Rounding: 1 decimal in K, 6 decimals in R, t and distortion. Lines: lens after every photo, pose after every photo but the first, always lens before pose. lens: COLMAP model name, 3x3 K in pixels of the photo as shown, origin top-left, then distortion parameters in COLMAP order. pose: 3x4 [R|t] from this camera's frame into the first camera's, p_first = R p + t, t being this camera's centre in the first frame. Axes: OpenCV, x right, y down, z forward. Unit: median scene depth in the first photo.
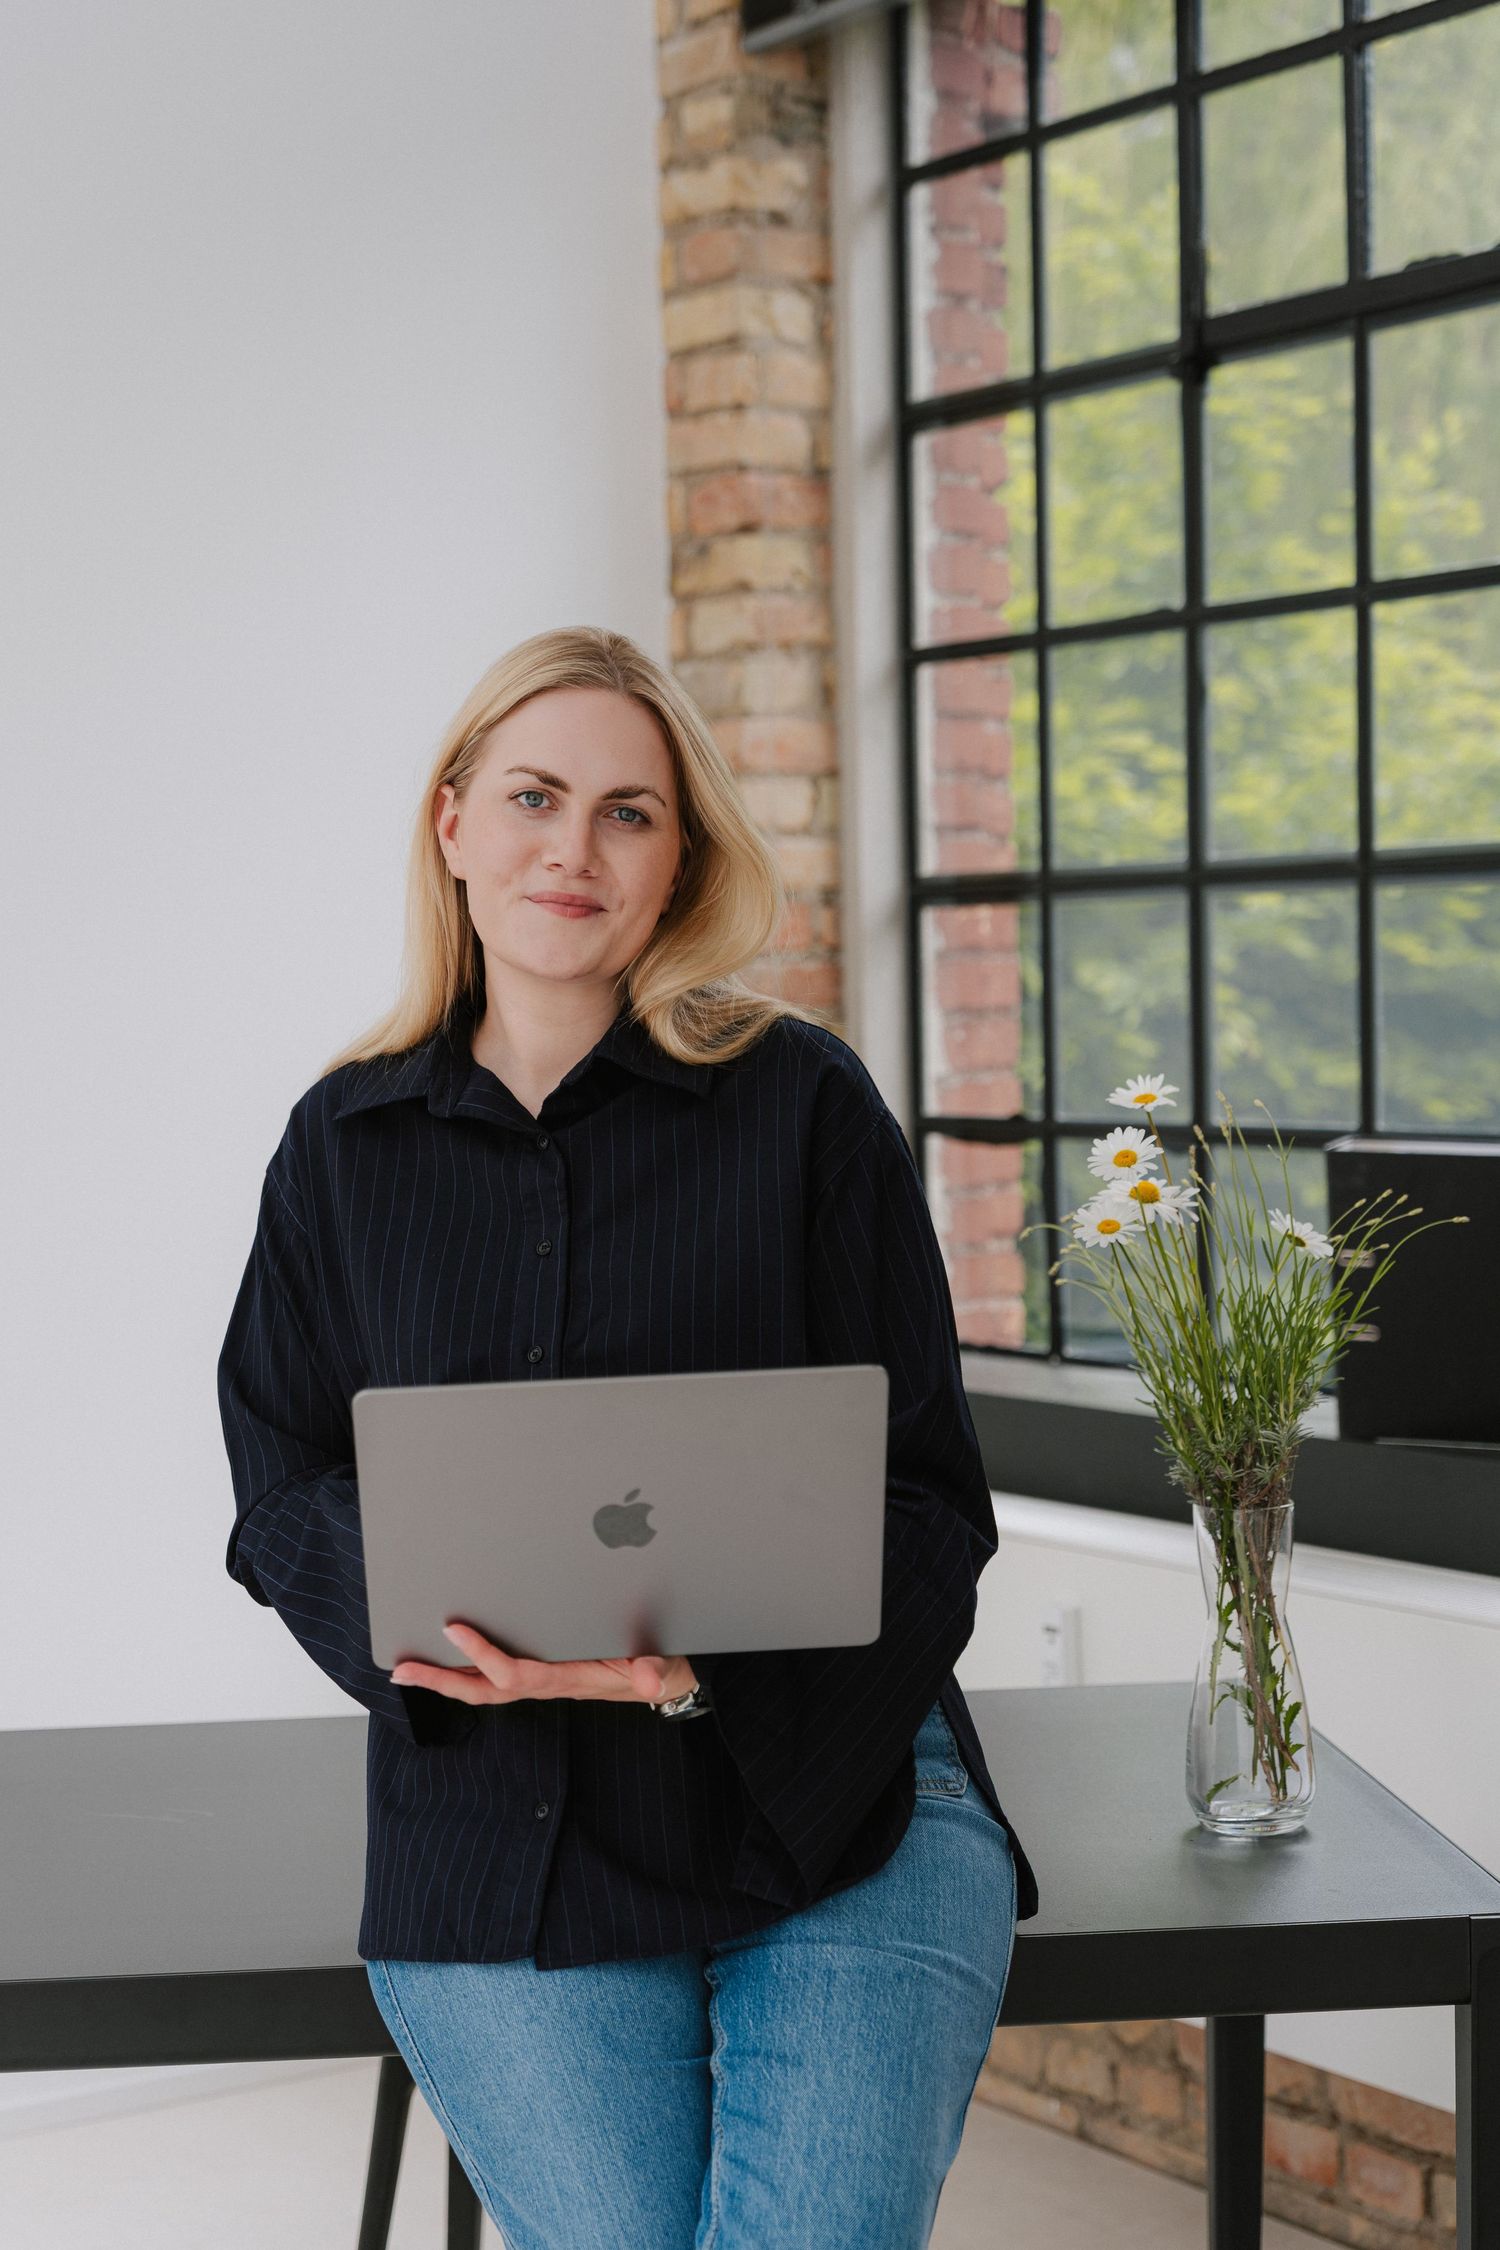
lens RADIAL K [[3639.0, 0, 688.5], [0, 3639.0, 1244.1], [0, 0, 1]] dist [-0.000848, -0.016424]
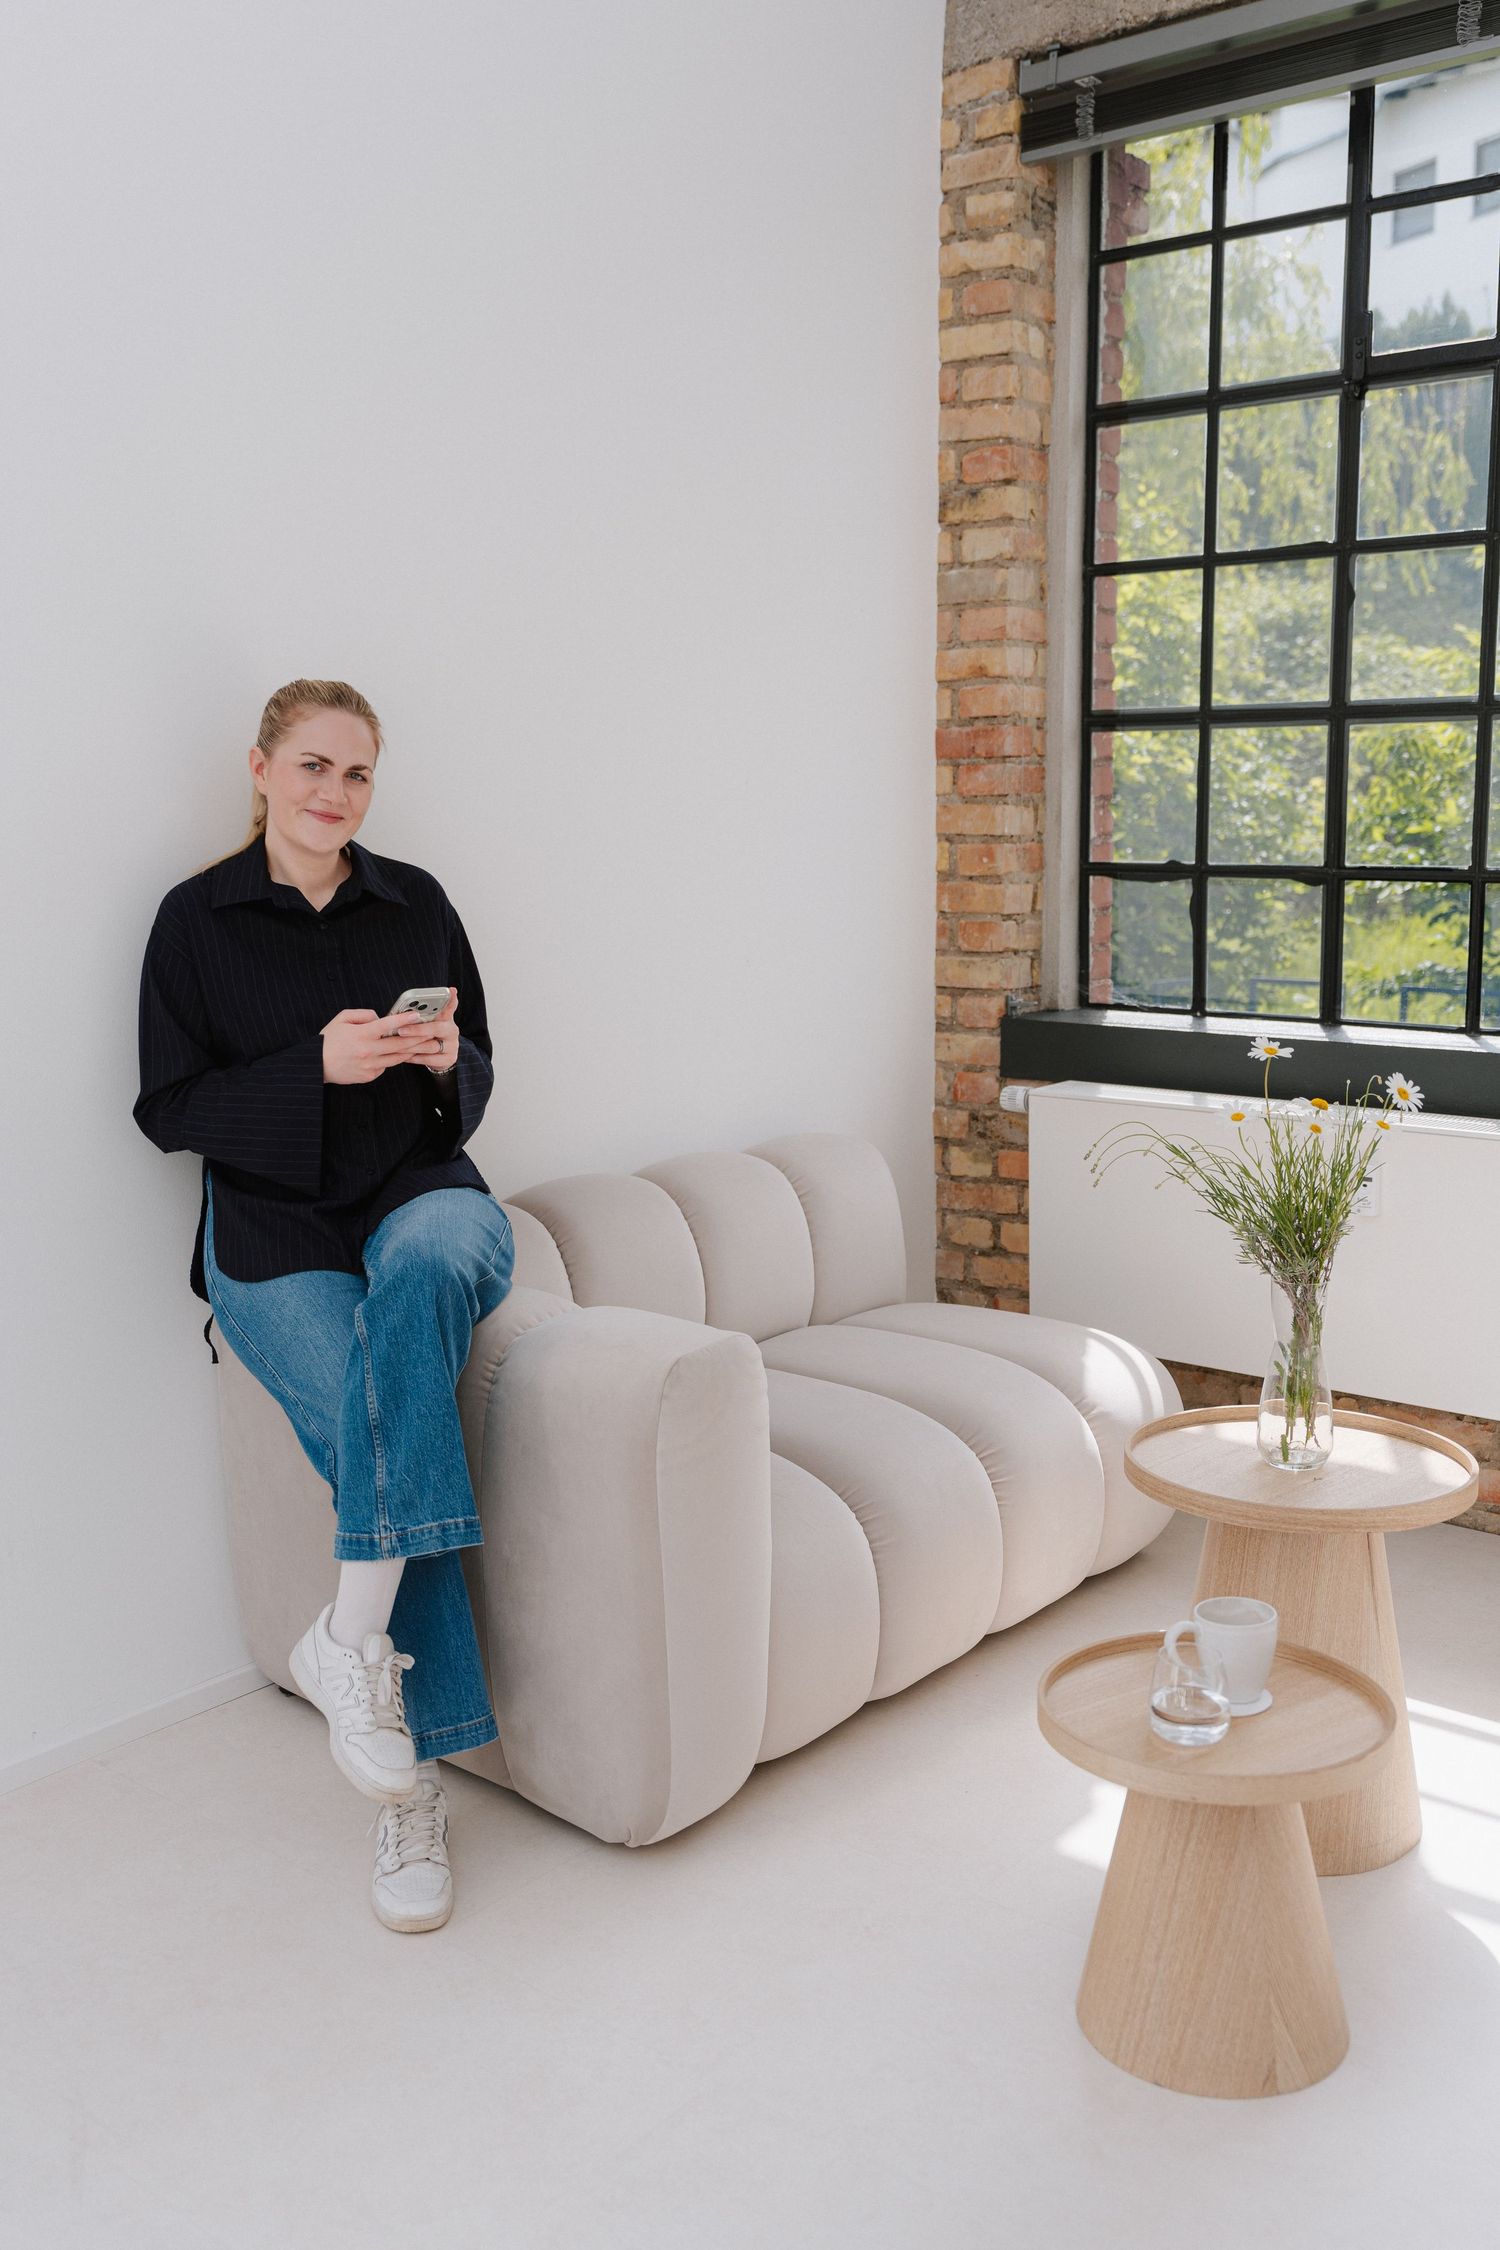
lens RADIAL K [[2049.5, 0, 750.0], [0, 2049.5, 1125.0], [0, 0, 1]] dist [-0.011243, -0.006202]
pose [[0.959863, -0.030231, 0.278836, -0.340031], [0.007885, 0.996690, 0.080918, 0.005538], [-0.280359, -0.075472, 0.956924, 0.174503]]
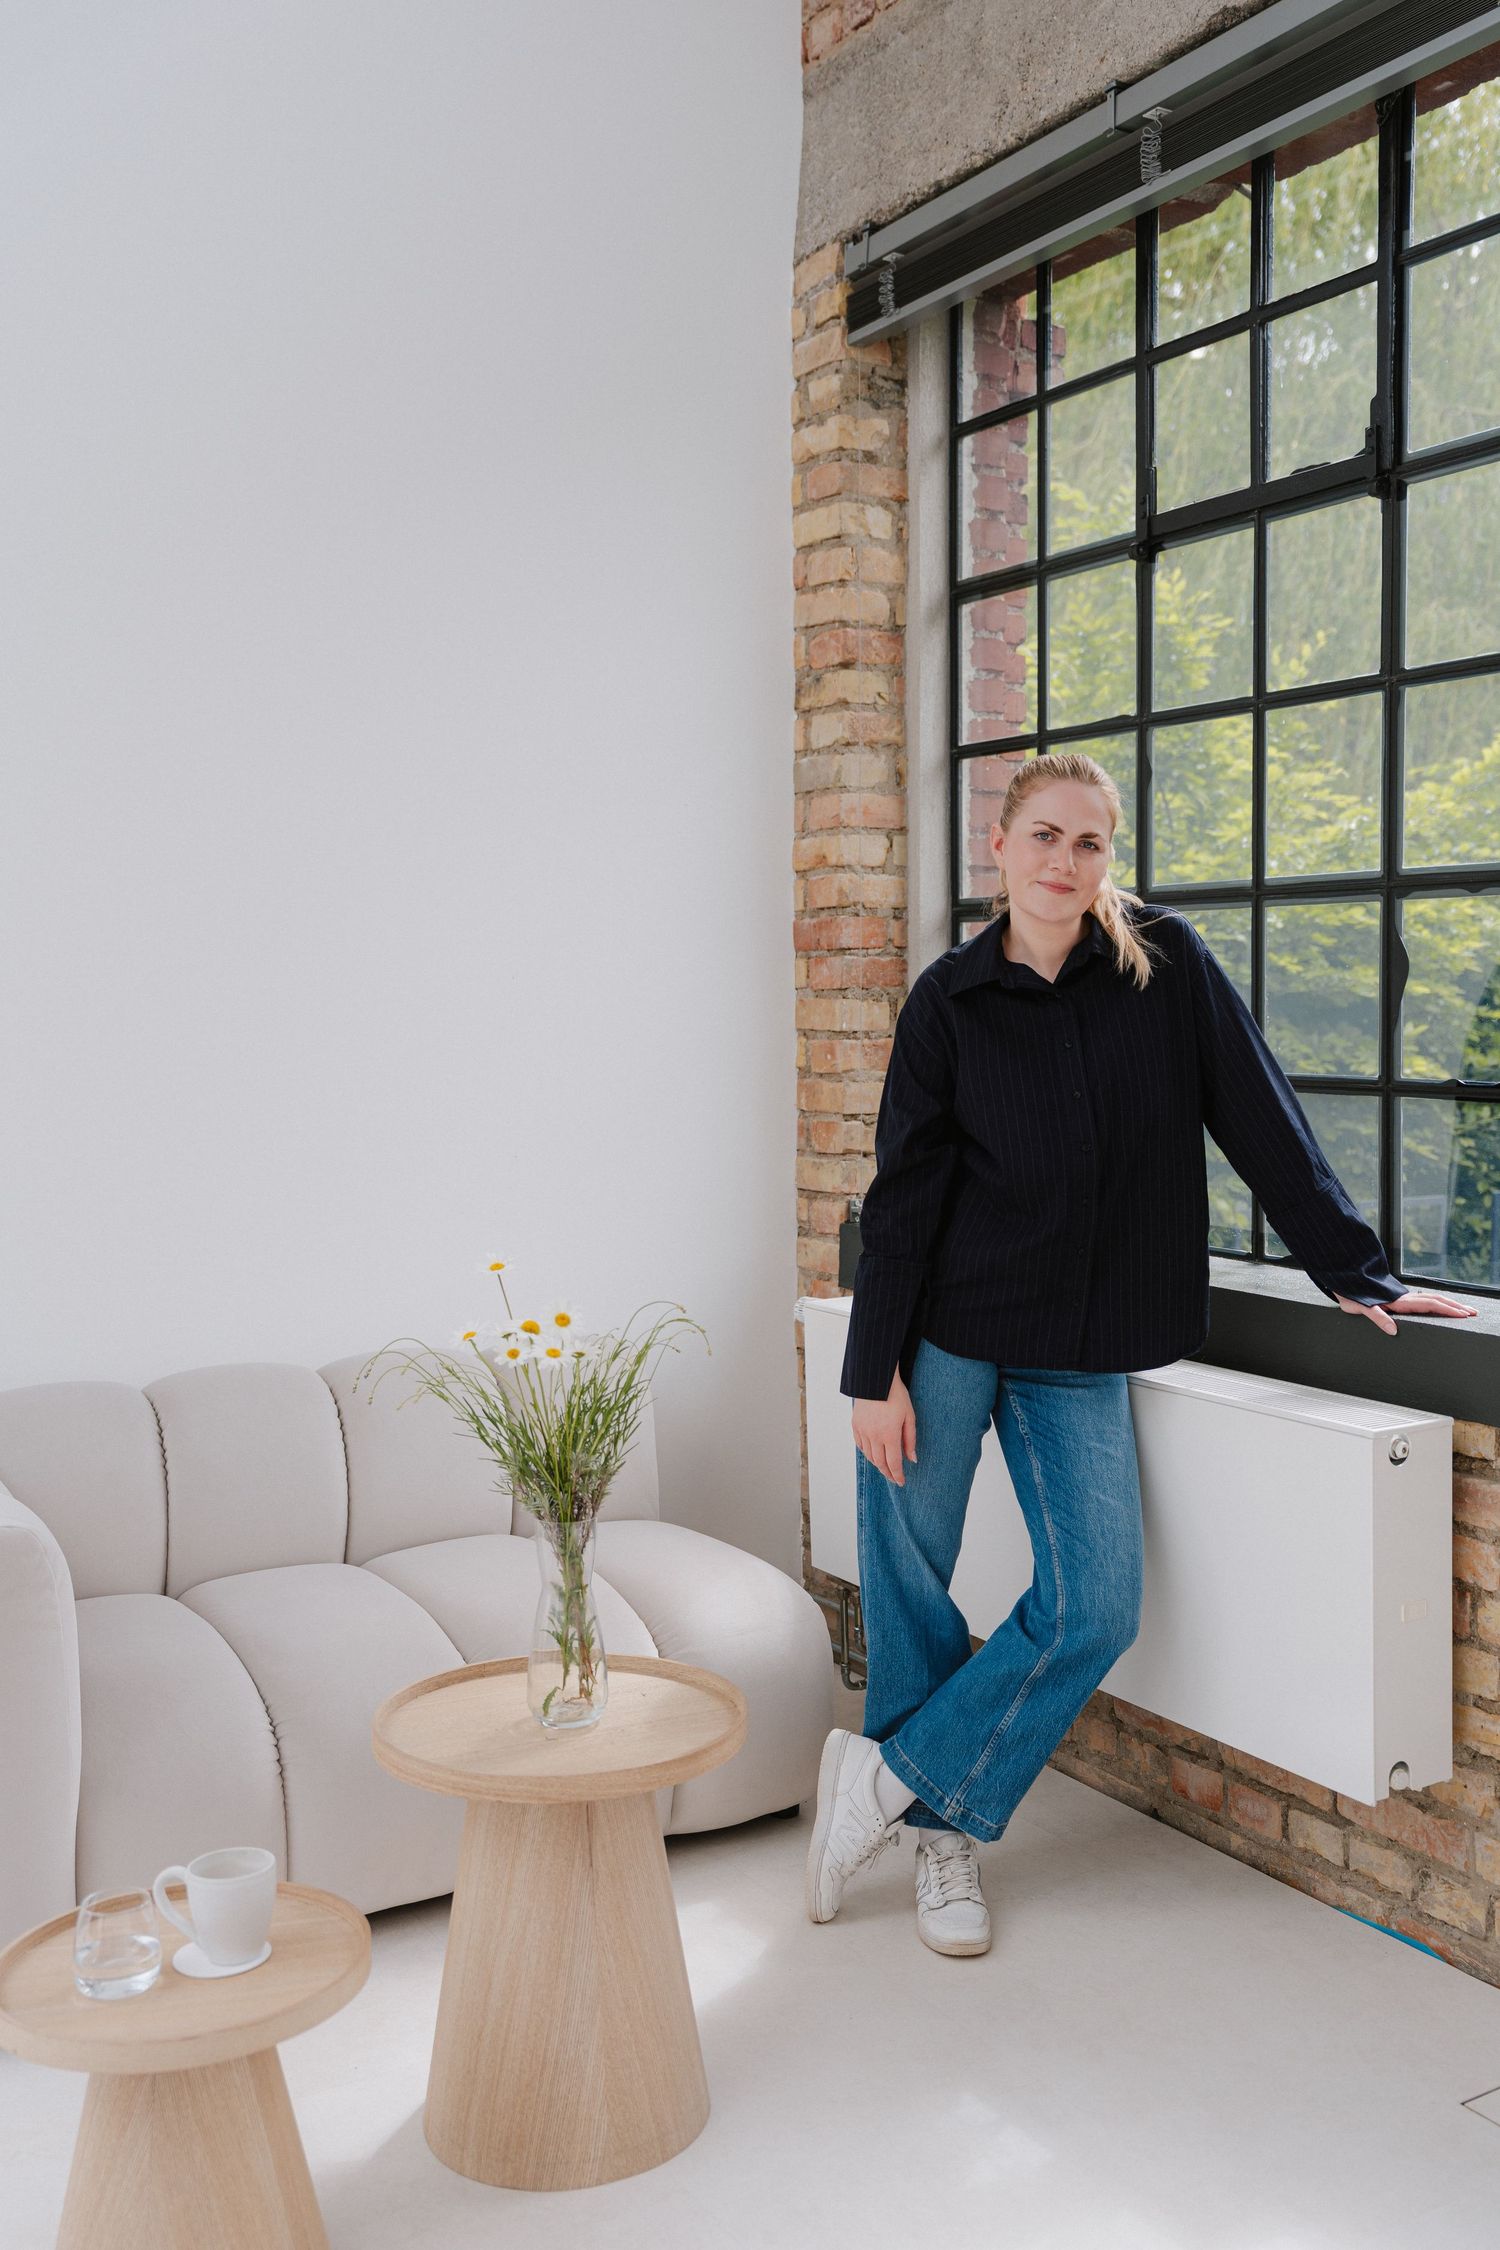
lens RADIAL K [[2120.6, 0, 811.0], [0, 2120.6, 1129.2], [0, 0, 1]] dist [-0.017169, 0.006775]
pose [[0.999439, 0.017900, -0.028321, 0.029507], [-0.018101, 0.999813, -0.006845, -0.000435], [0.028194, 0.007354, 0.999575, 0.134016]]
